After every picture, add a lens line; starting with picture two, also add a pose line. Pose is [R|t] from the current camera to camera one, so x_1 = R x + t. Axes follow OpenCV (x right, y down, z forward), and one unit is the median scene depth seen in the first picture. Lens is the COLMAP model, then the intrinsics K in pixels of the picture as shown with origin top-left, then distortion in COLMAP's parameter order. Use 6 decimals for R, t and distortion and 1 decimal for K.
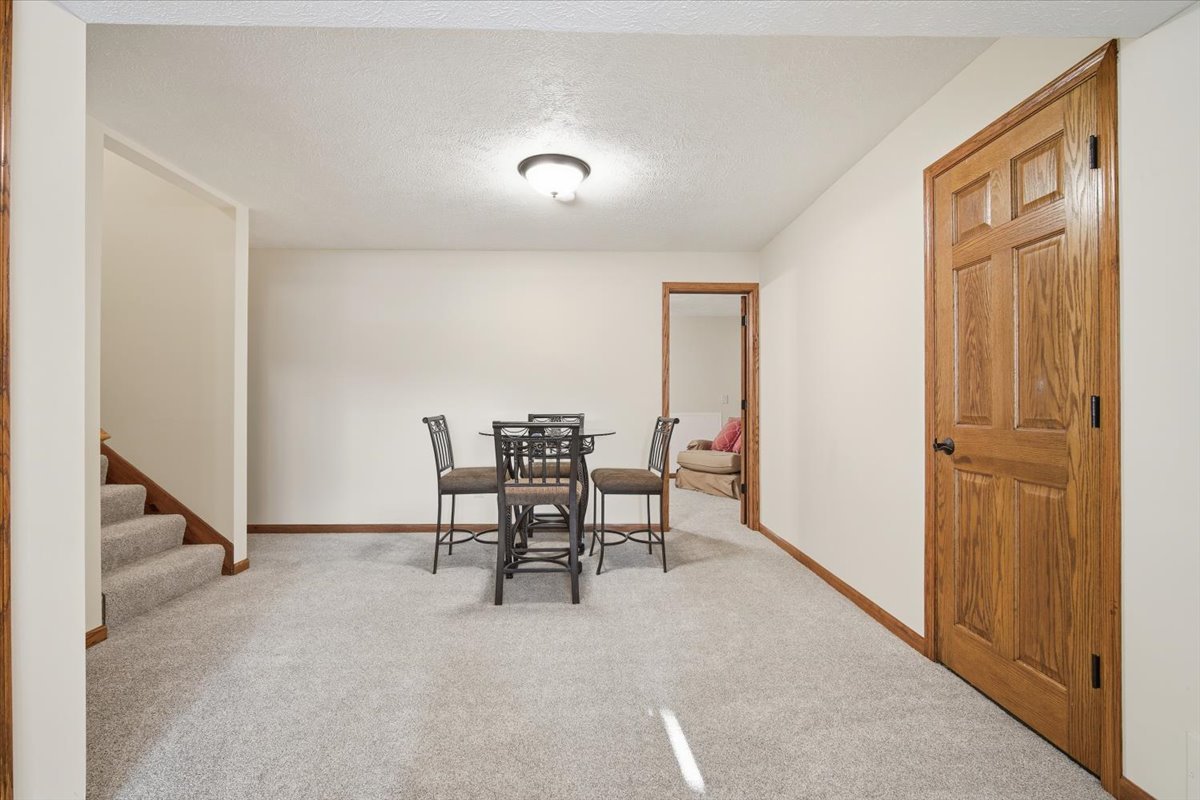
lens RADIAL K [[533.5, 0, 598.1], [0, 533.5, 404.0], [0, 0, 1]] dist [-0.014495, 0.005282]
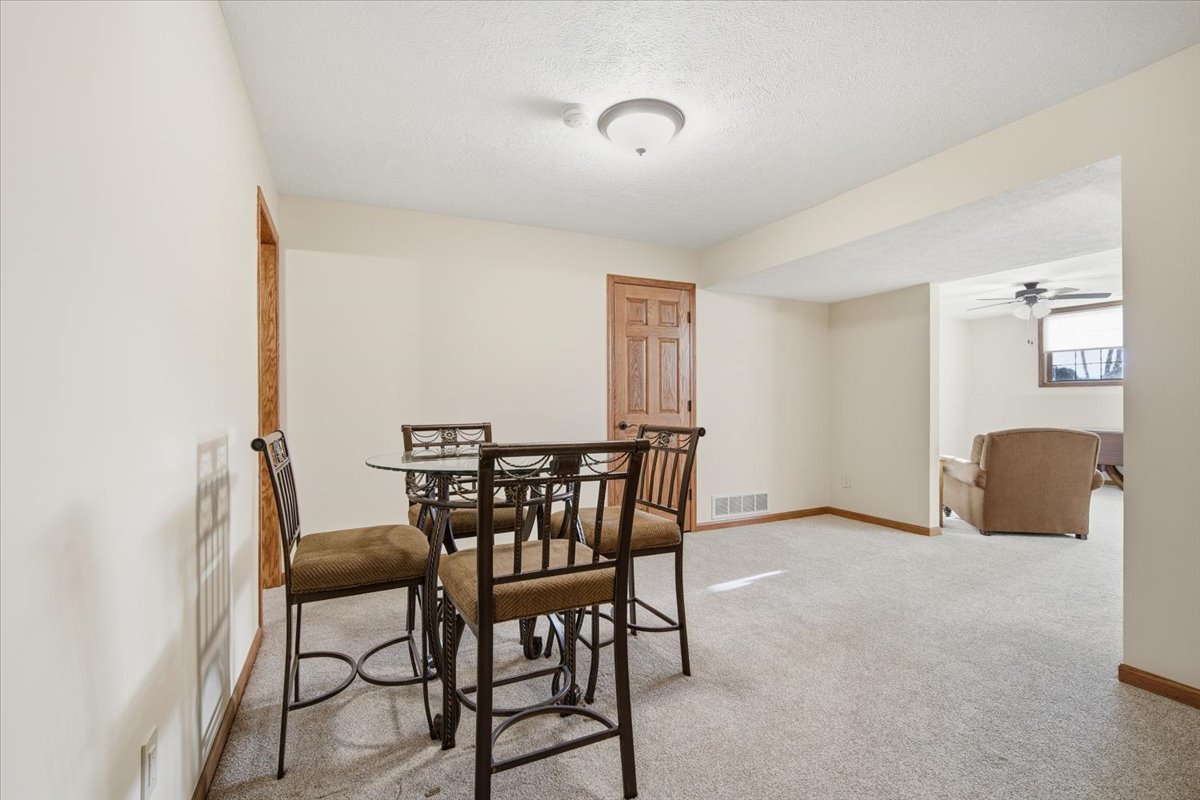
lens RADIAL K [[533.5, 0, 598.1], [0, 533.5, 404.0], [0, 0, 1]] dist [-0.014495, 0.005282]
pose [[-0.390827, -0.004516, 0.920453, -1.149278], [0.002112, 0.999981, 0.005803, -0.010593], [-0.920462, 0.004212, -0.390810, 1.916043]]
